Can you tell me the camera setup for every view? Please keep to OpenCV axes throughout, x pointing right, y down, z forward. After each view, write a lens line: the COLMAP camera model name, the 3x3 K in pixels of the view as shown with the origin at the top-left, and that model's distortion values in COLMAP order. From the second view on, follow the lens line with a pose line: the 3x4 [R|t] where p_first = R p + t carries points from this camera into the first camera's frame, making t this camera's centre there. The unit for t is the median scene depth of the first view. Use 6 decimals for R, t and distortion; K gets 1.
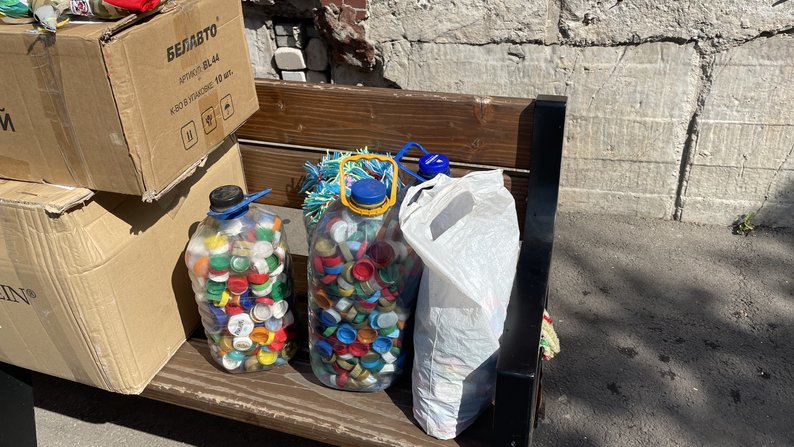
lens RADIAL K [[603.0, 0, 397.0], [0, 603.0, 223.5], [0, 0, 1]] dist [0.064267, 0.000396]
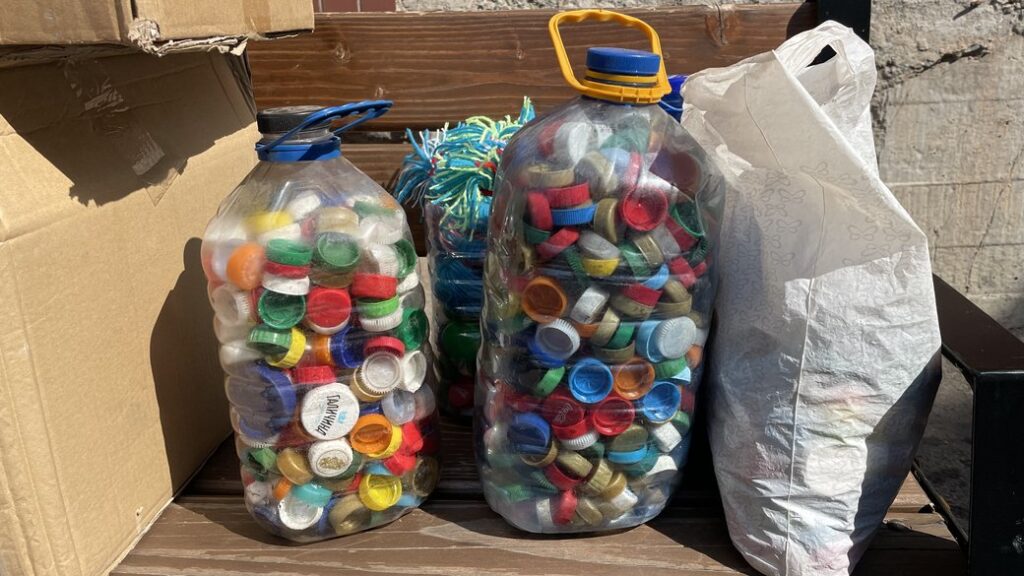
lens RADIAL K [[811.0, 0, 546.2], [0, 811.0, 288.8], [0, 0, 1]] dist [0.052227, -0.001252]
pose [[0.974300, -0.064191, 0.215912, -0.224893], [0.107230, 0.975129, -0.193970, 0.212177], [-0.198091, 0.212137, 0.956952, 0.370077]]
